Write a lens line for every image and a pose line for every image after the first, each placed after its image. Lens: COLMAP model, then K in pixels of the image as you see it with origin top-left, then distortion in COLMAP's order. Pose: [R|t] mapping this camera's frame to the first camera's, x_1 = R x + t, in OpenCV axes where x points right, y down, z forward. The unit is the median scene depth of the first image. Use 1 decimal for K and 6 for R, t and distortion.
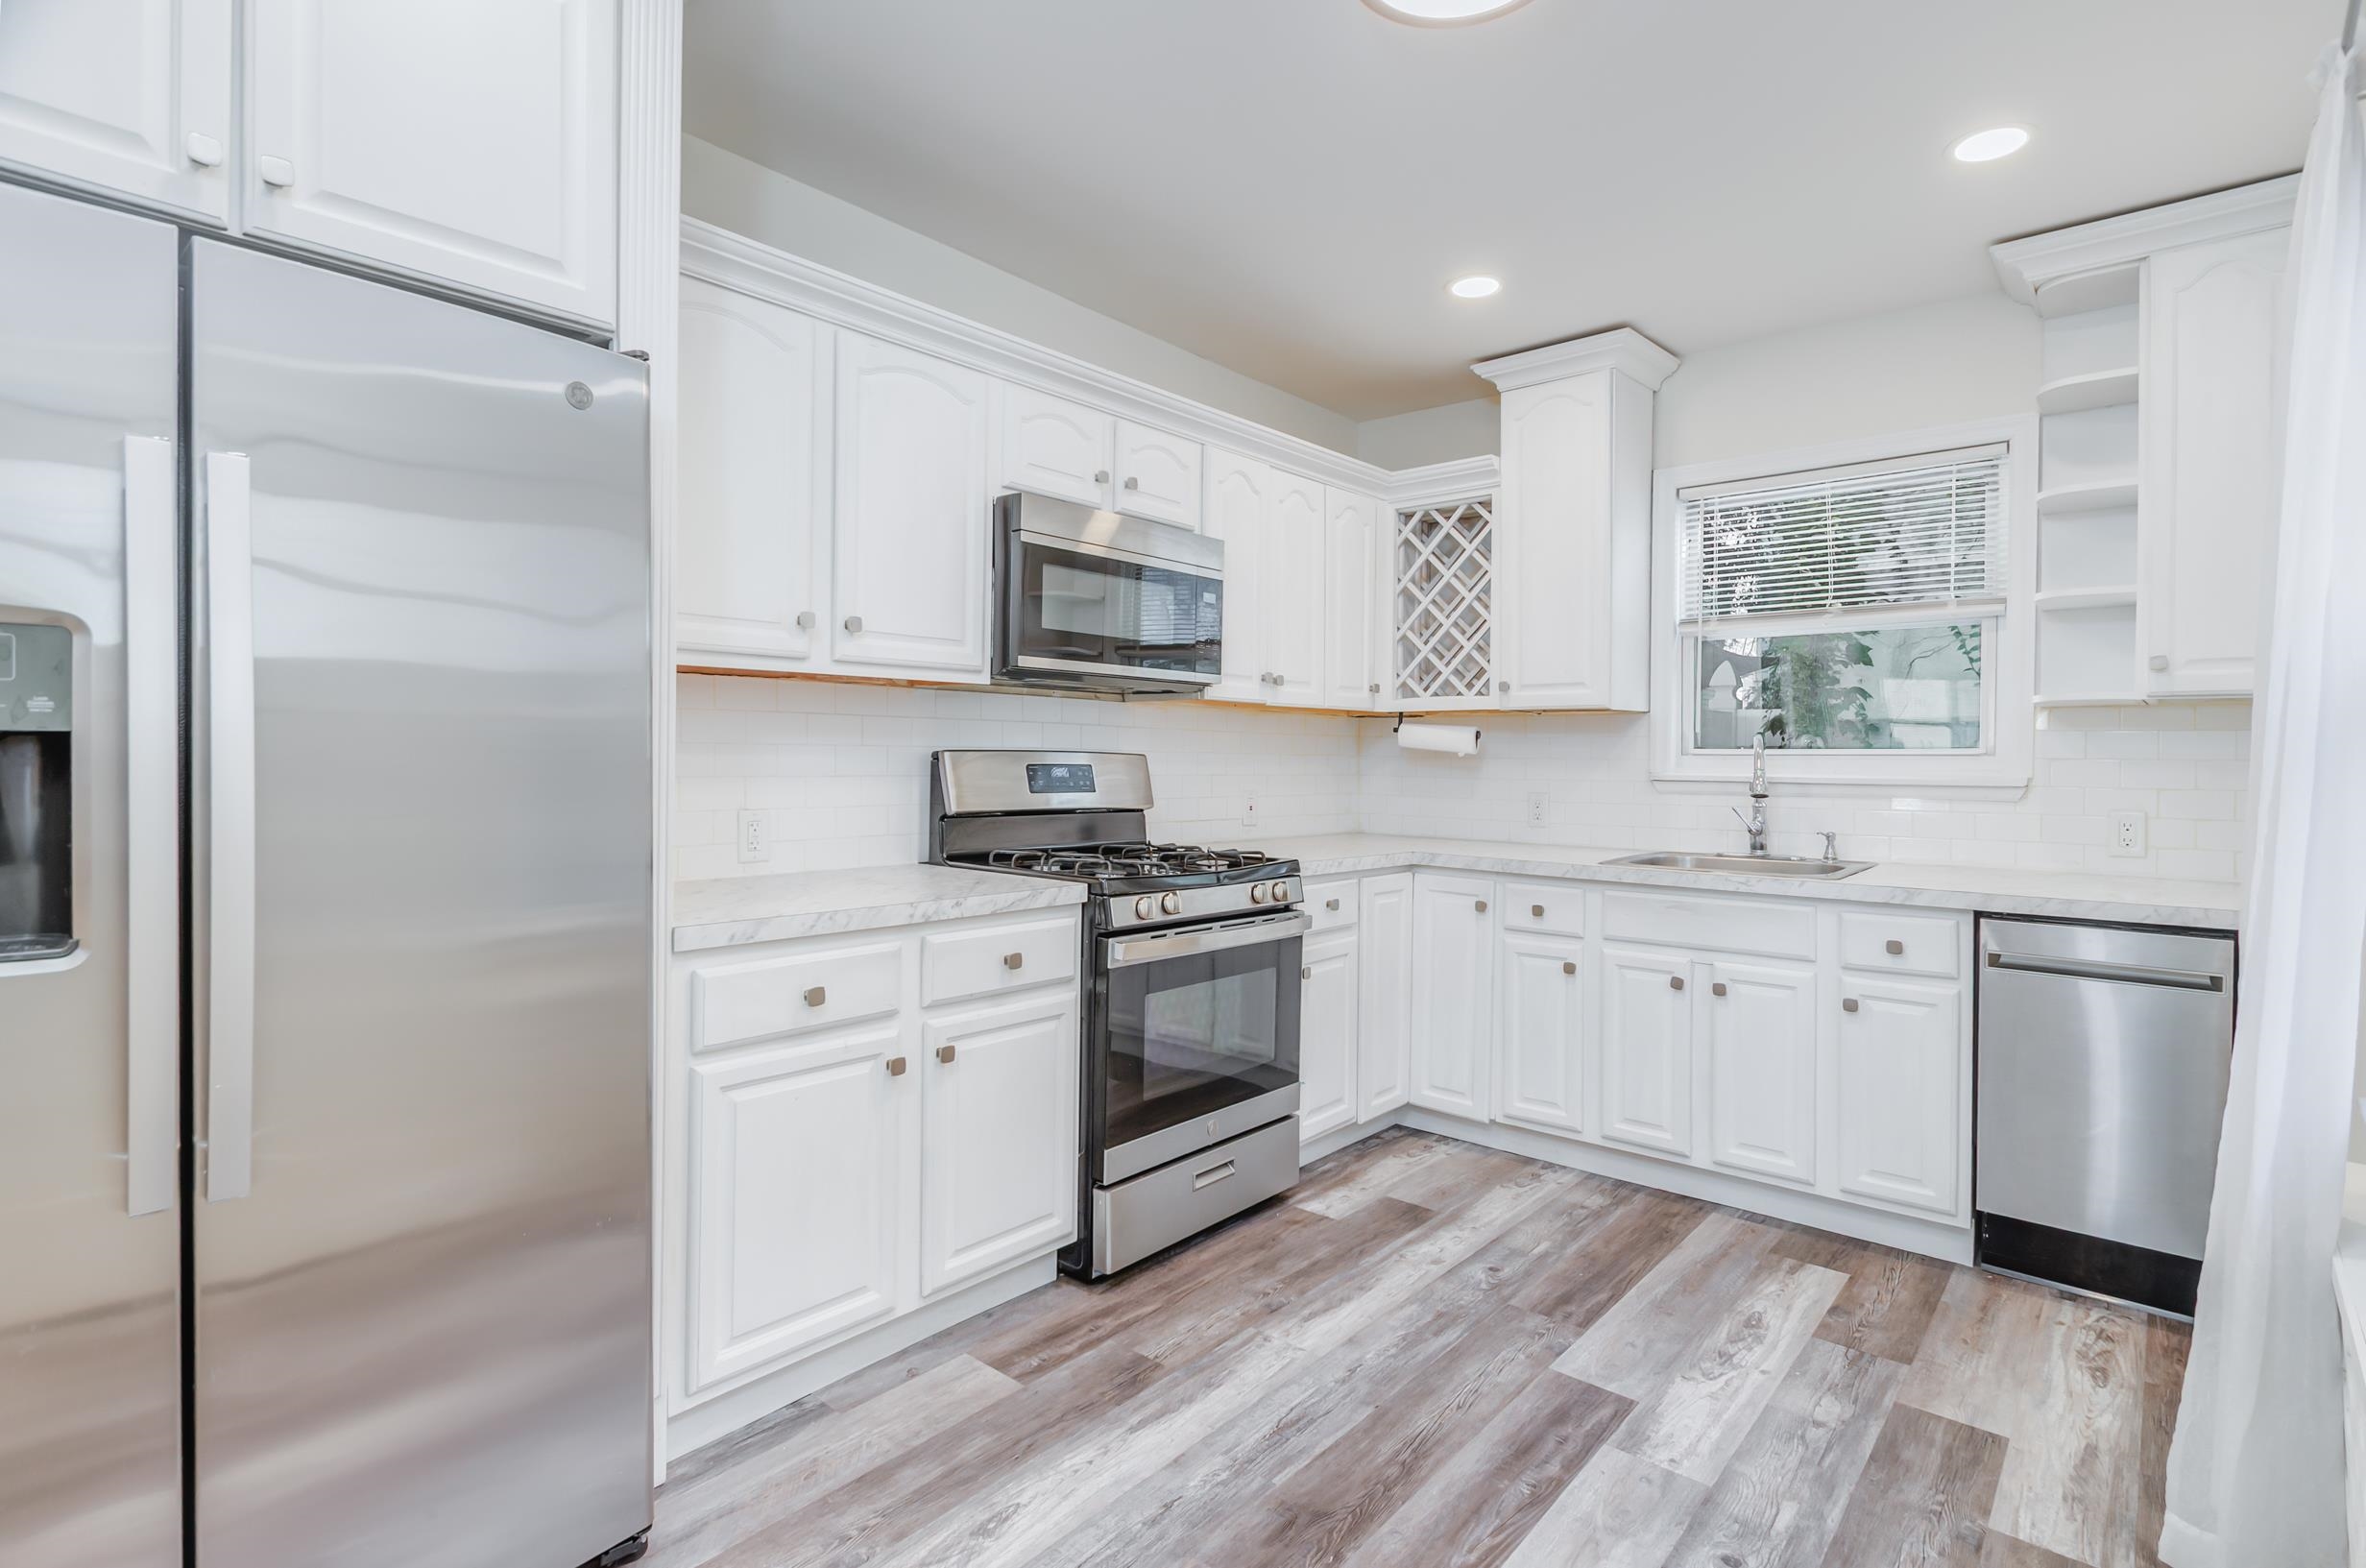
lens RADIAL K [[1130.4, 0, 1250.9], [0, 1130.4, 760.3], [0, 0, 1]] dist [-0.003389, 0.000002]
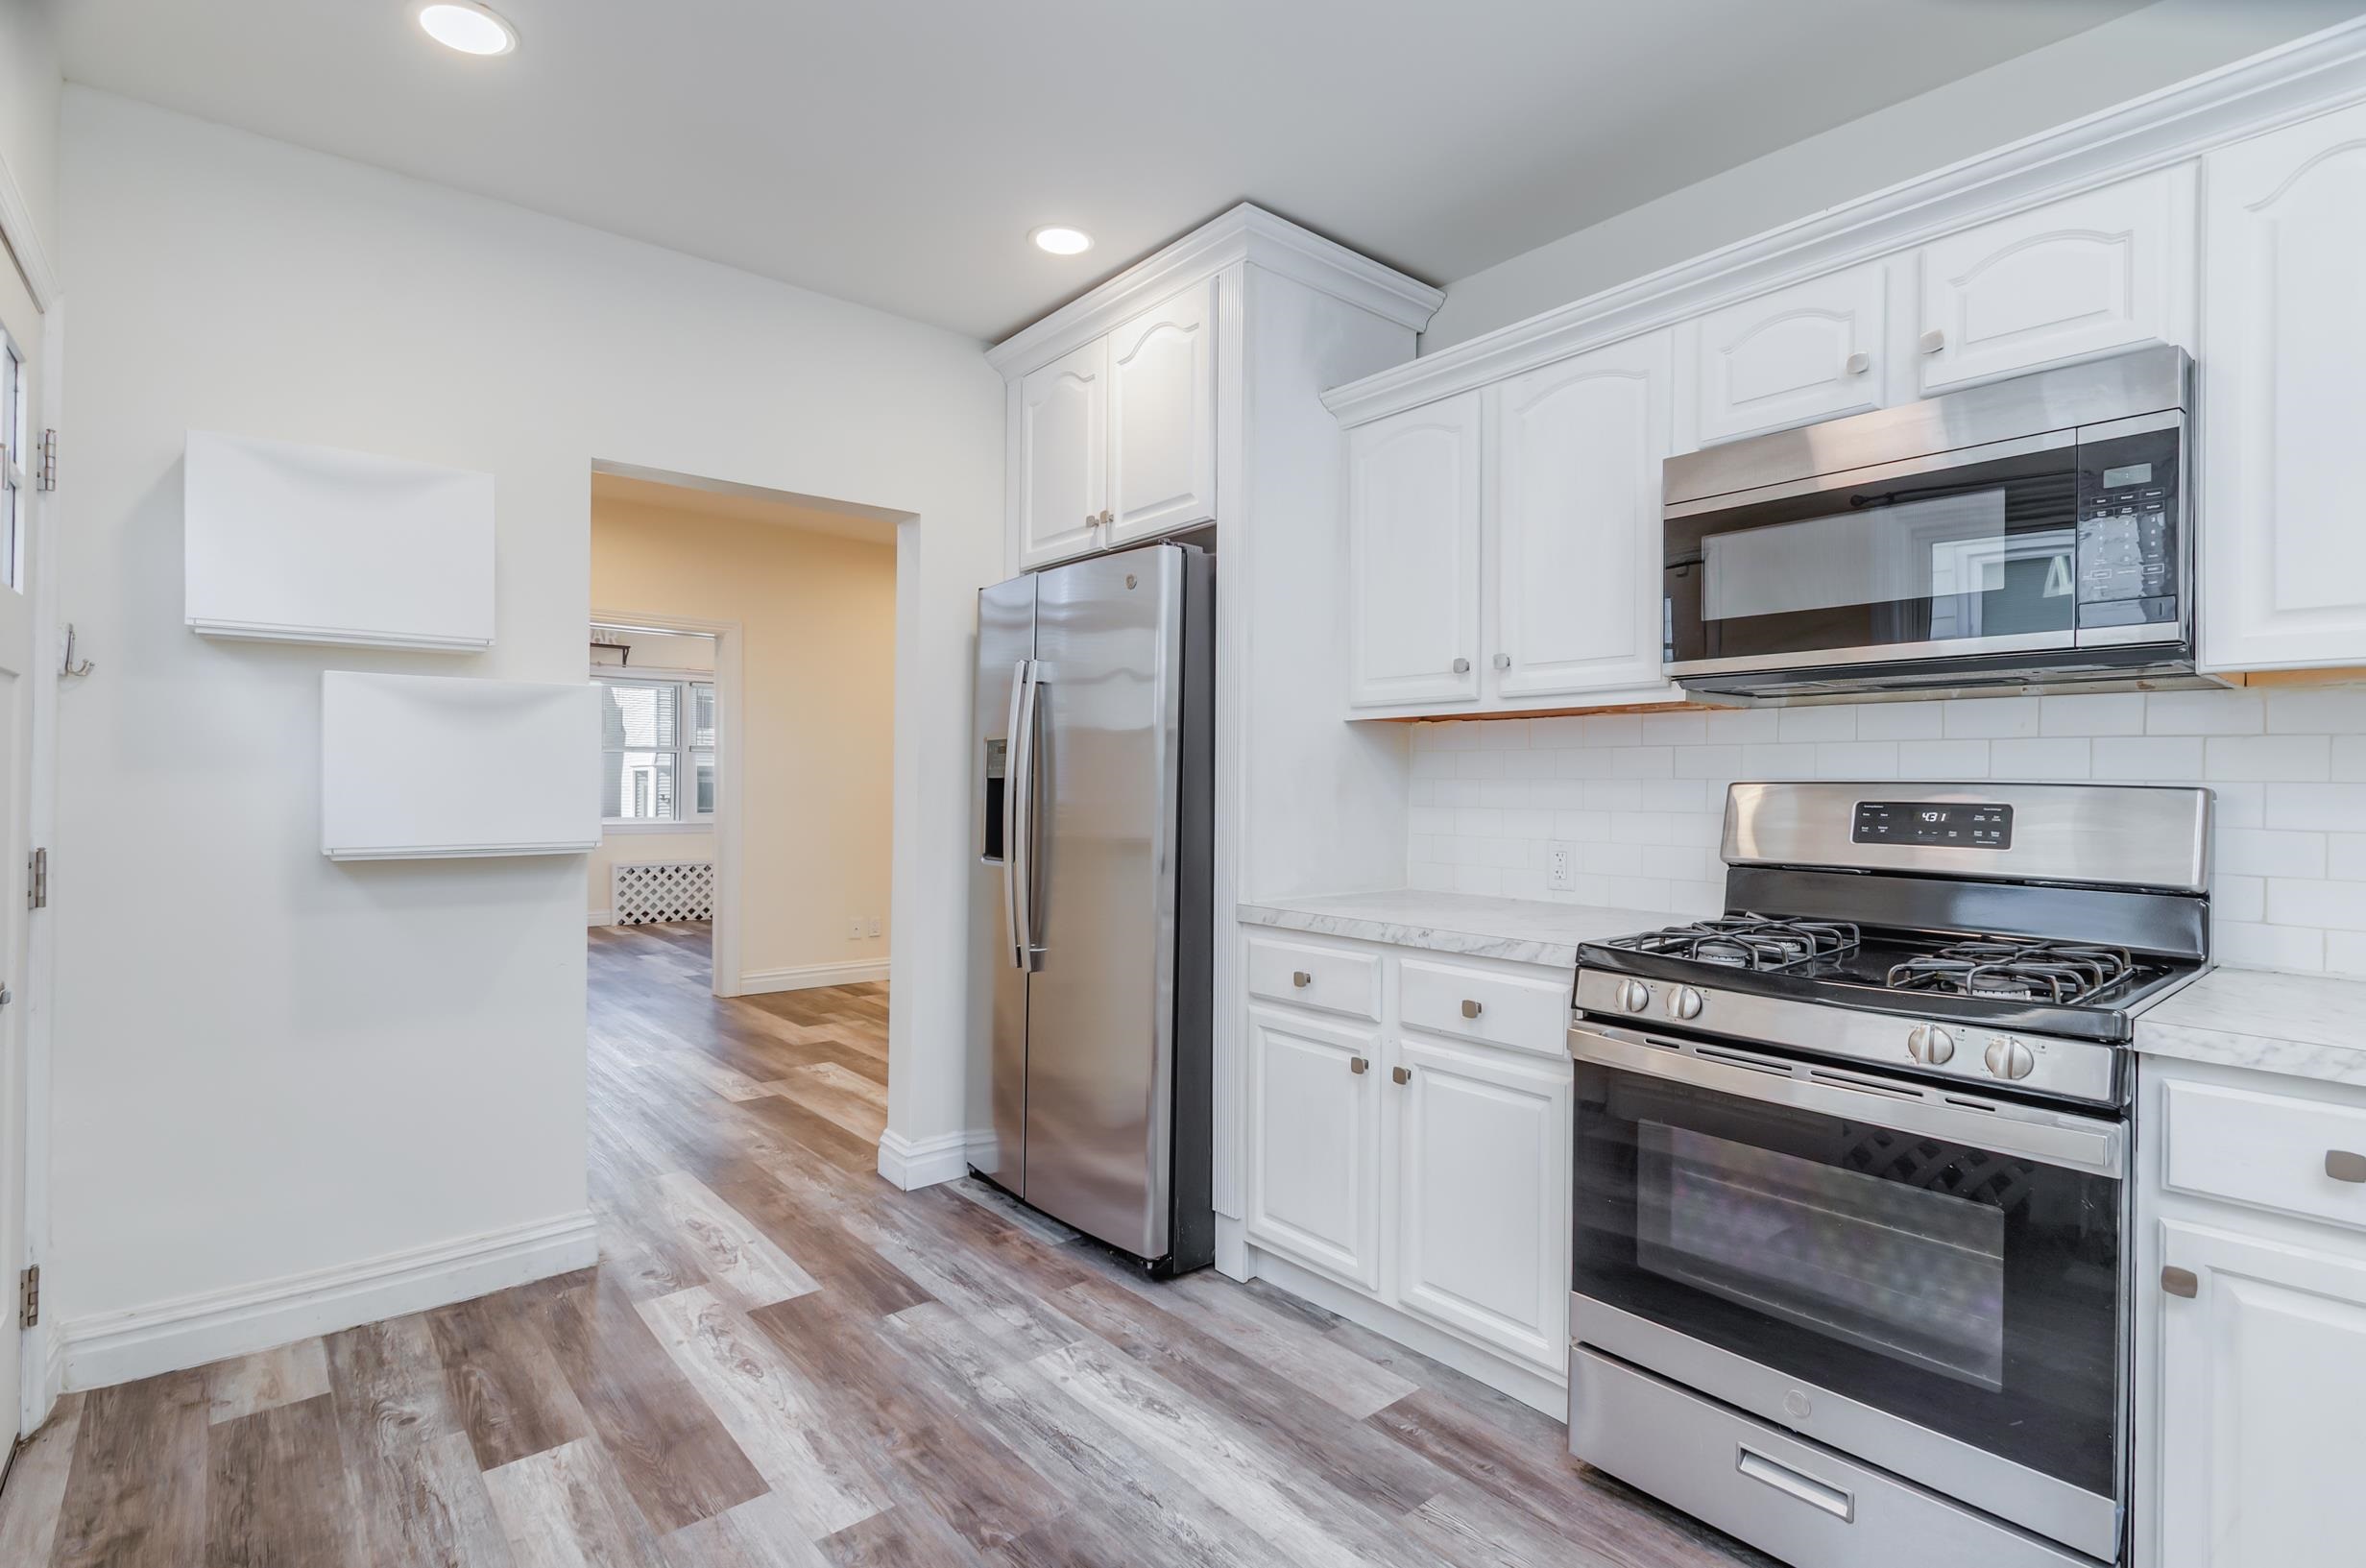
lens RADIAL K [[1130.4, 0, 1197.7], [0, 1130.4, 780.1], [0, 0, 1]] dist [-0.003389, 0.000002]
pose [[-0.185989, -0.015875, -0.982424, 0.763624], [-0.012184, 0.999830, -0.013850, 0.006404], [0.982476, 0.009394, -0.186151, 0.980060]]
